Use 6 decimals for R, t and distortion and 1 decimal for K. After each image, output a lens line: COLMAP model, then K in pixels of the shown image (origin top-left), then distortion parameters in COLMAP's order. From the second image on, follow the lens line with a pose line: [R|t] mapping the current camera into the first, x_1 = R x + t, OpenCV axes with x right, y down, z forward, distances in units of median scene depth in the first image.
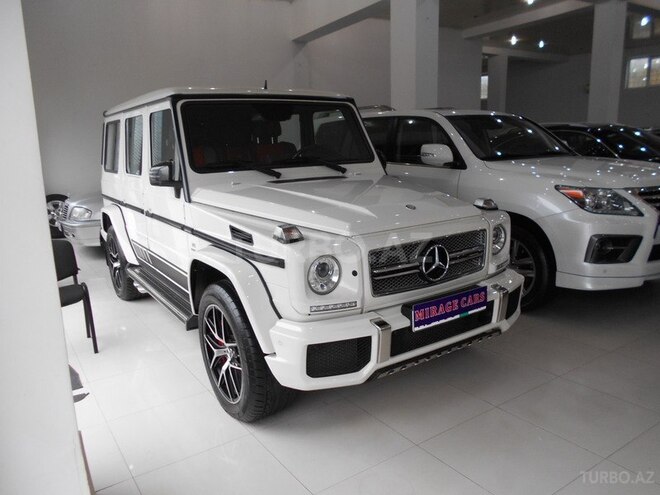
lens RADIAL K [[515.8, 0, 351.6], [0, 515.8, 247.9], [0, 0, 1]] dist [0.086687, 0.002749]
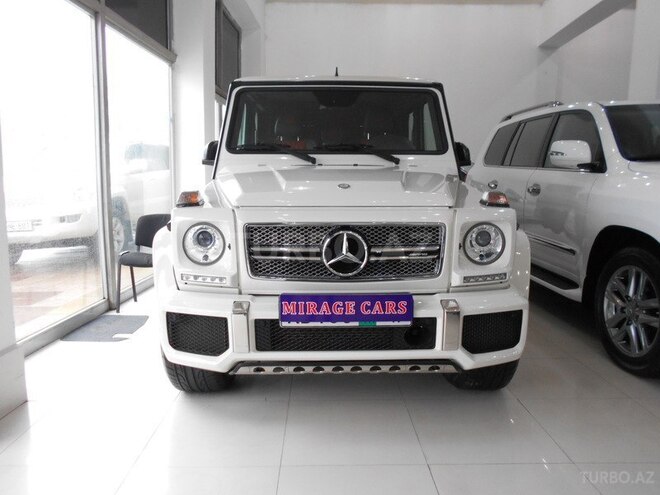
lens RADIAL K [[515.8, 0, 351.6], [0, 515.8, 247.9], [0, 0, 1]] dist [0.086687, 0.002749]
pose [[0.831337, 0.114447, -0.543857, 0.600903], [-0.143079, 0.989656, -0.010451, 0.026183], [0.537035, 0.086503, 0.839113, 0.320320]]
